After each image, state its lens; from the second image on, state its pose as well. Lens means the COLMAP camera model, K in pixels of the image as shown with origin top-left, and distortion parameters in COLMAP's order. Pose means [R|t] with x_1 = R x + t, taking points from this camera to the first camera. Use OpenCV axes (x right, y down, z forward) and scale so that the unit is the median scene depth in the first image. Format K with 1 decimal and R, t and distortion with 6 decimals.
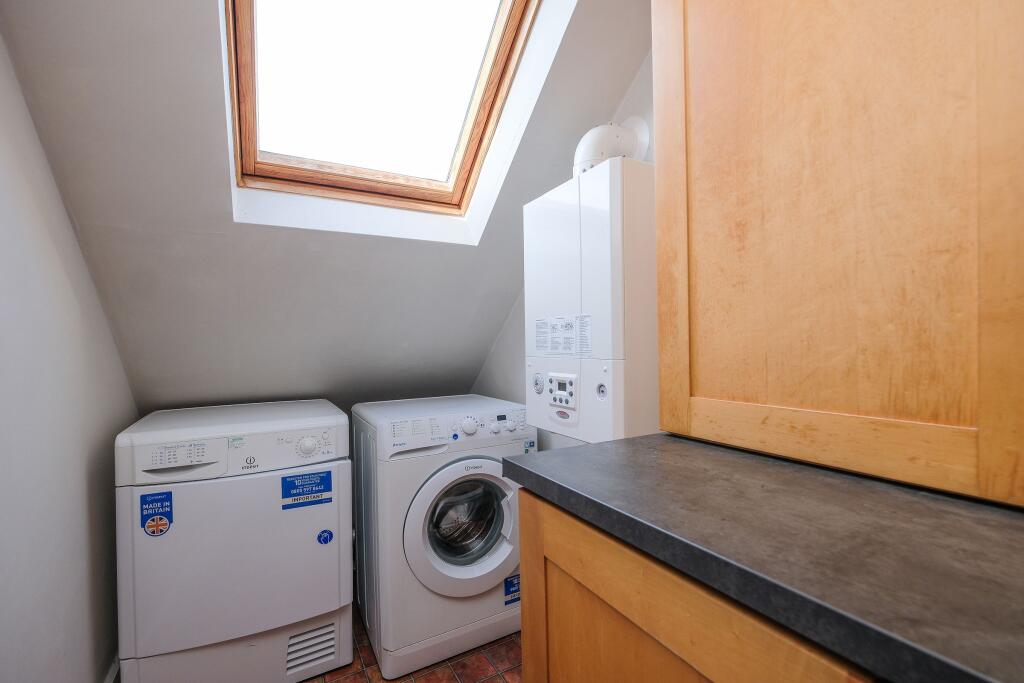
lens RADIAL K [[445.1, 0, 513.3], [0, 445.1, 342.6], [0, 0, 1]] dist [0.003390, -0.000258]
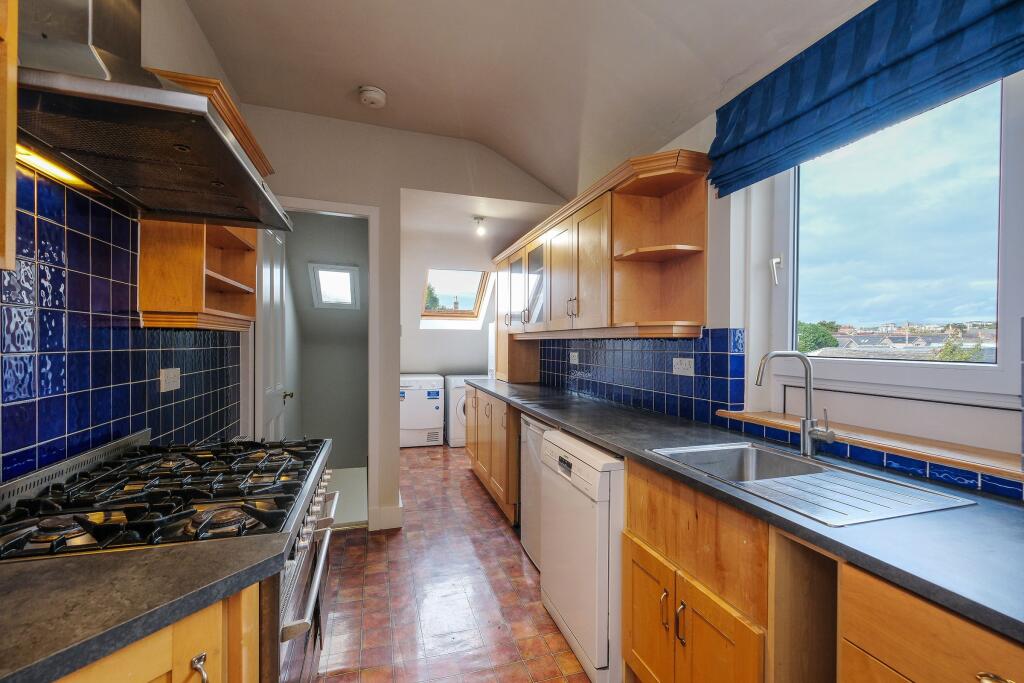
lens RADIAL K [[445.1, 0, 512.2], [0, 445.1, 343.3], [0, 0, 1]] dist [0.003390, -0.000258]
pose [[0.972259, 0.025536, -0.232511, 1.111609], [-0.025446, 0.999670, 0.003386, -0.160271], [0.232520, 0.002624, 0.972588, -2.649808]]
